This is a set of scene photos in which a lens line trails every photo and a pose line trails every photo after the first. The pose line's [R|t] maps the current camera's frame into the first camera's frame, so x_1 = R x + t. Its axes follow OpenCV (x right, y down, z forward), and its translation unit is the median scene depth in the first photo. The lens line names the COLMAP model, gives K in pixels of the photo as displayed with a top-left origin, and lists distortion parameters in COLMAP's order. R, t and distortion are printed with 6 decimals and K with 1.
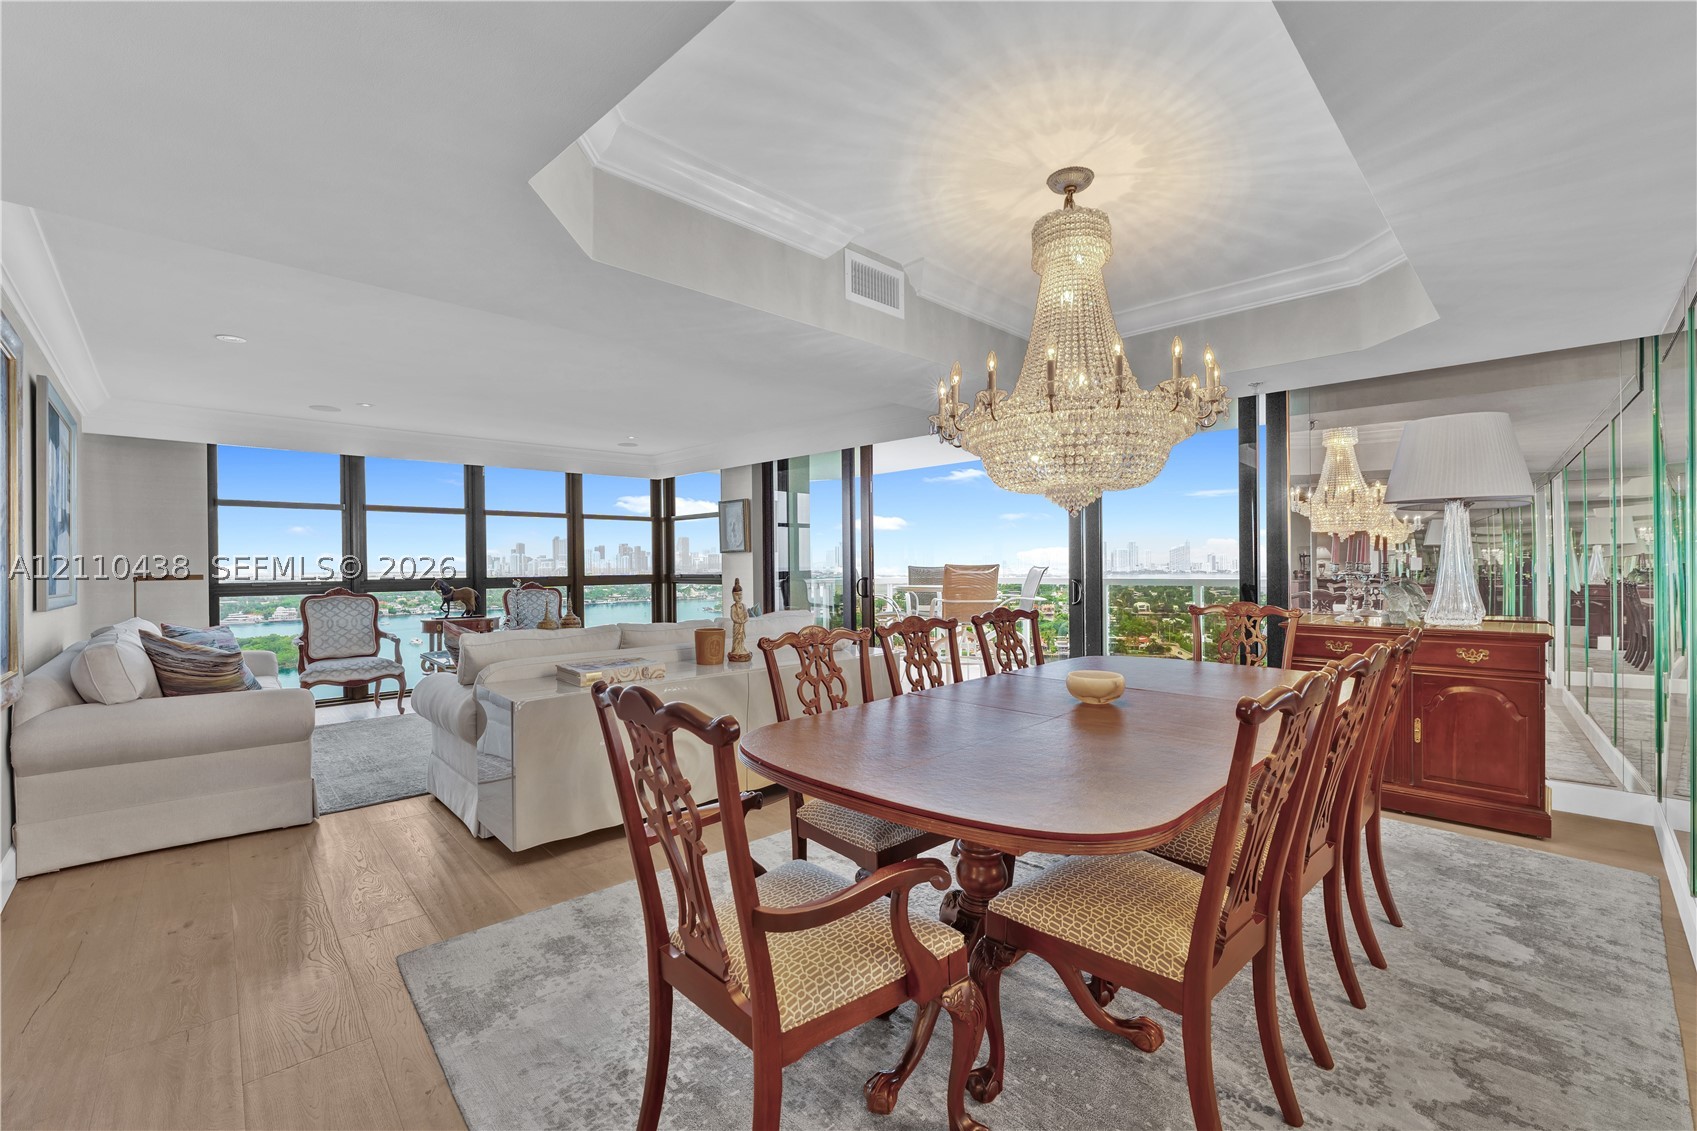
lens RADIAL K [[704.2, 0, 828.6], [0, 704.2, 570.4], [0, 0, 1]] dist [-0.003504, -0.000257]
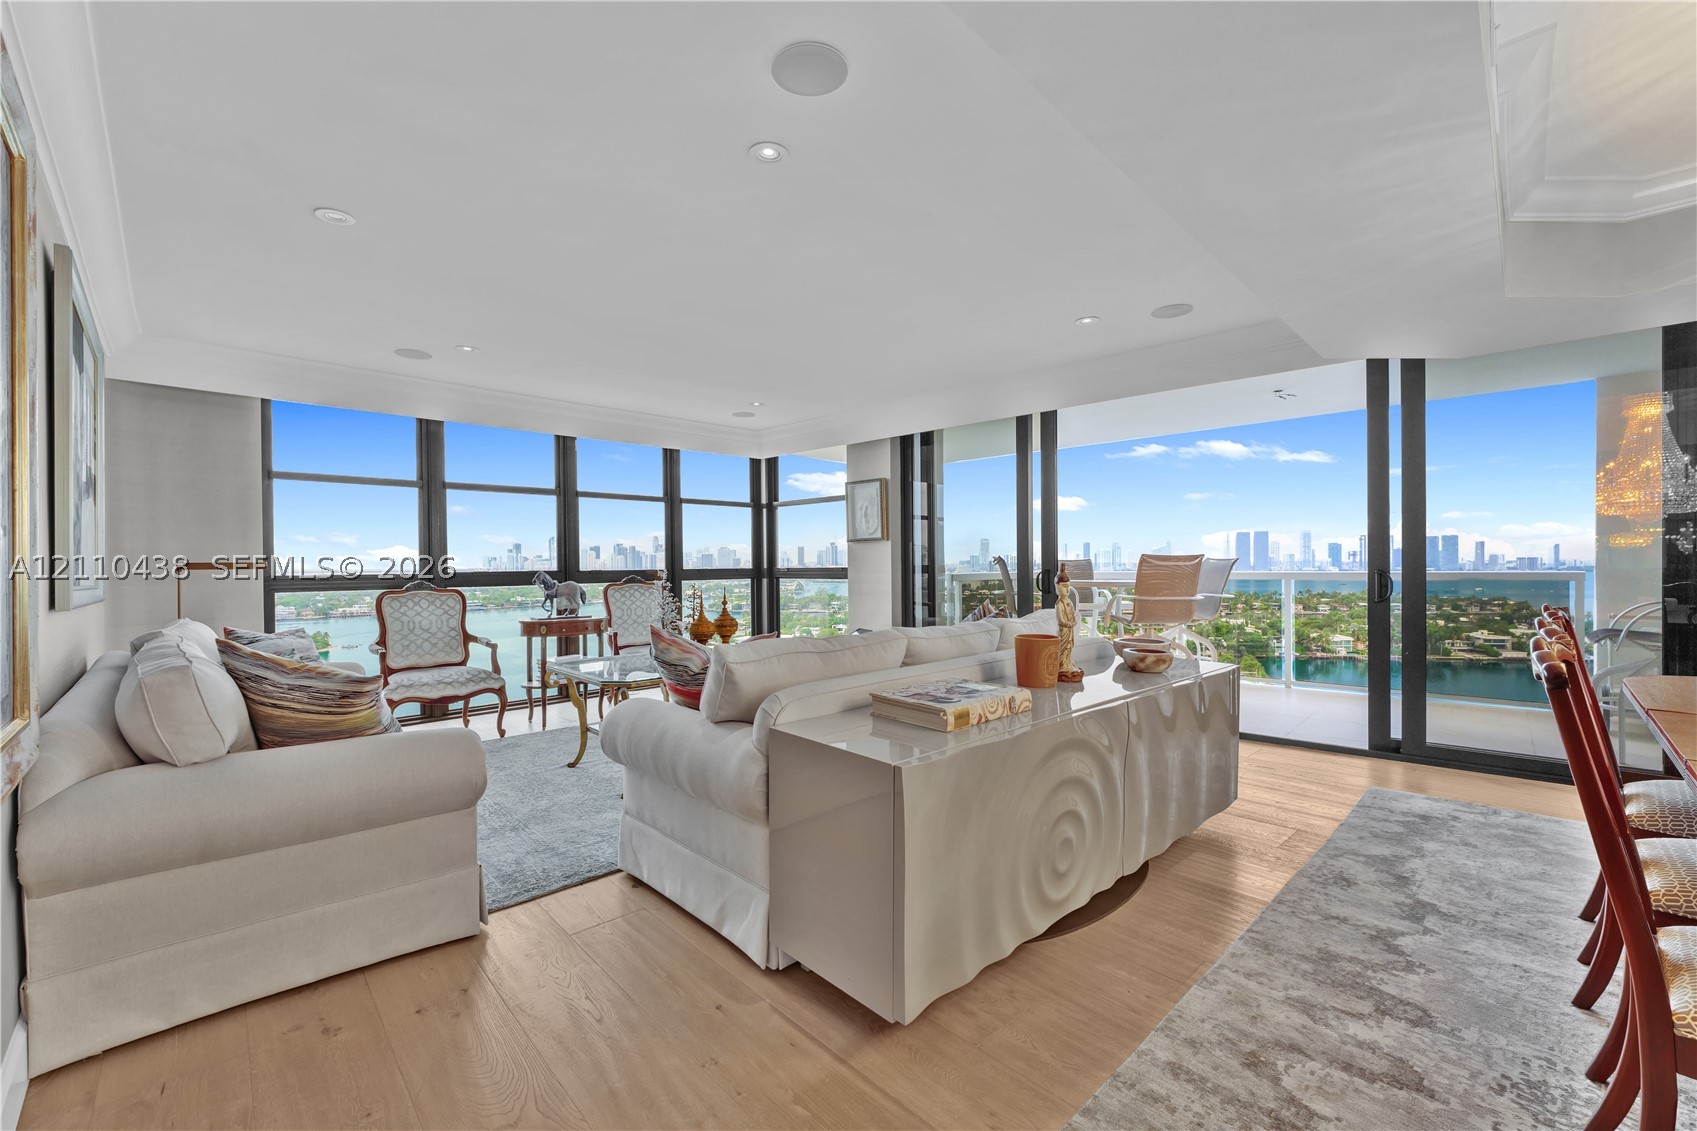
lens RADIAL K [[704.2, 0, 844.7], [0, 704.2, 571.3], [0, 0, 1]] dist [-0.003504, -0.000257]
pose [[0.999958, 0.000572, 0.009165, -0.211920], [-0.000601, 0.999995, 0.003080, 0.010434], [-0.009164, -0.003086, 0.999953, 0.180167]]
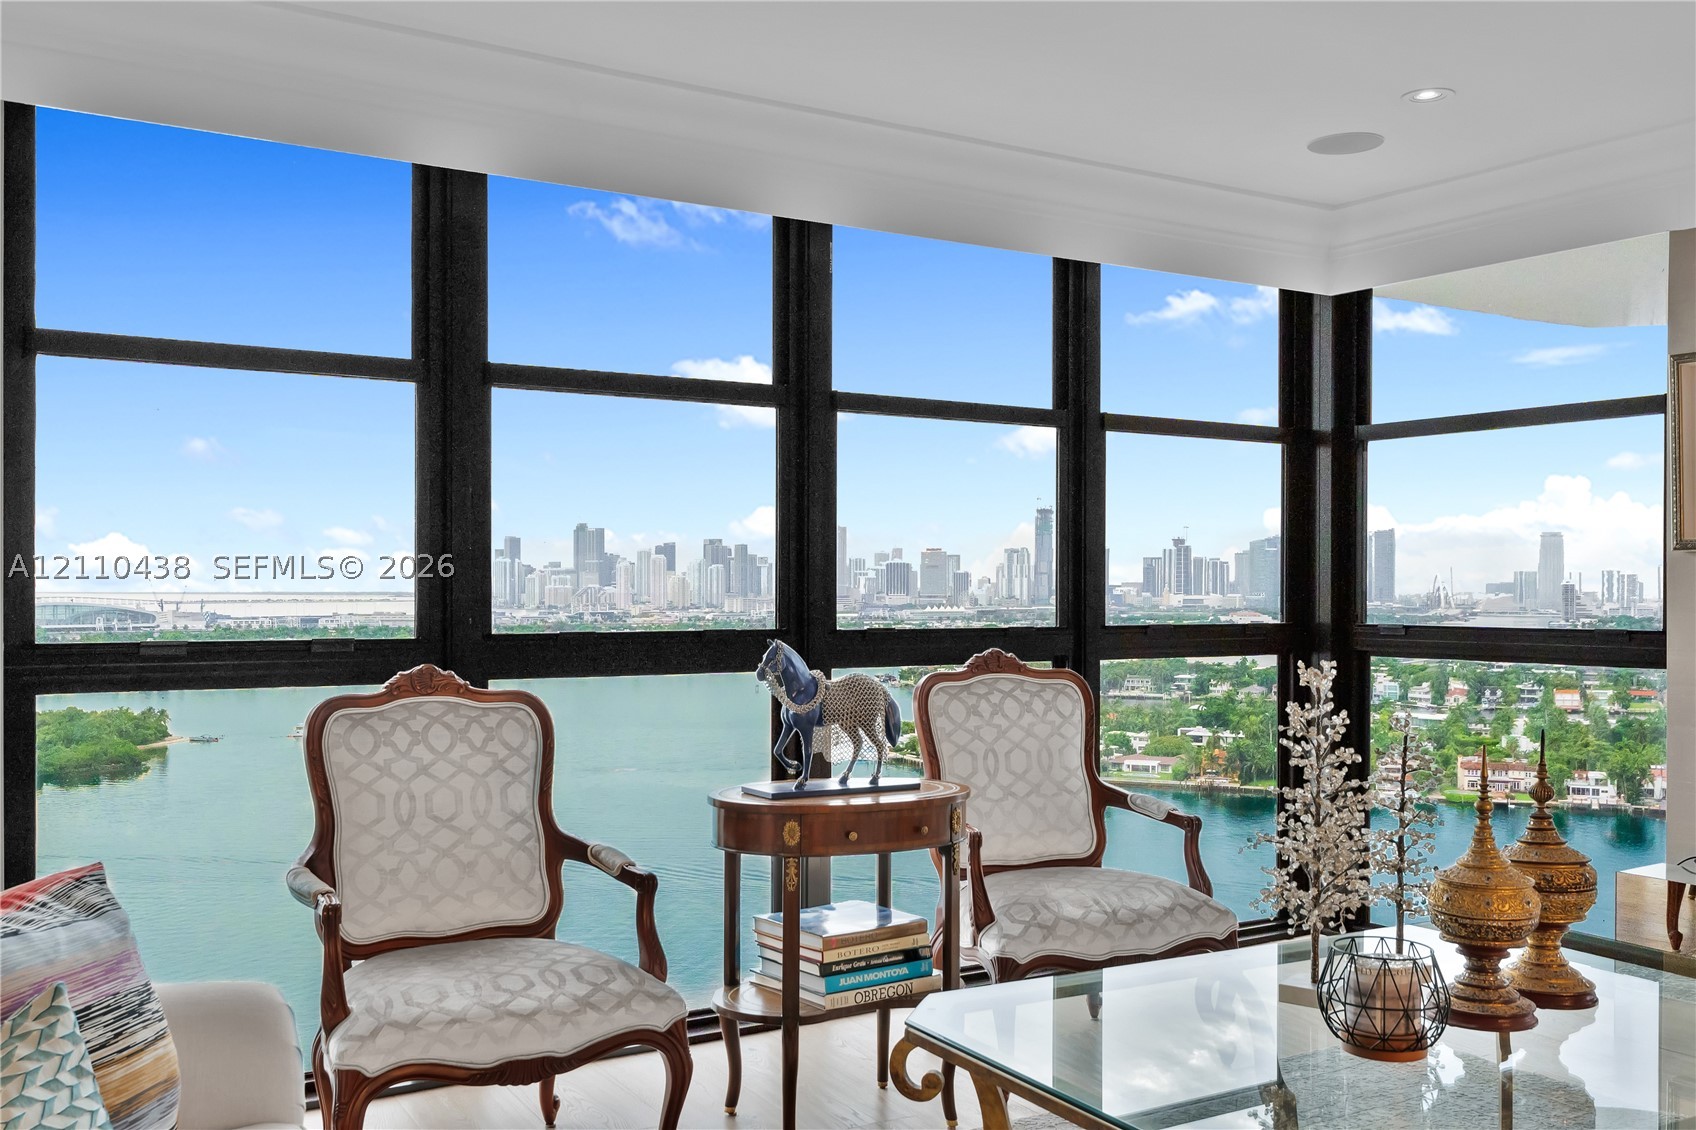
lens RADIAL K [[1559.5, 0, 819.8], [0, 1559.5, 608.4], [0, 0, 1]] dist [0.002068, 0.000000]
pose [[0.972862, 0.016457, -0.230798, -0.420270], [-0.014833, 0.999852, 0.008771, -0.004040], [0.230908, -0.005109, 0.972962, 0.467406]]
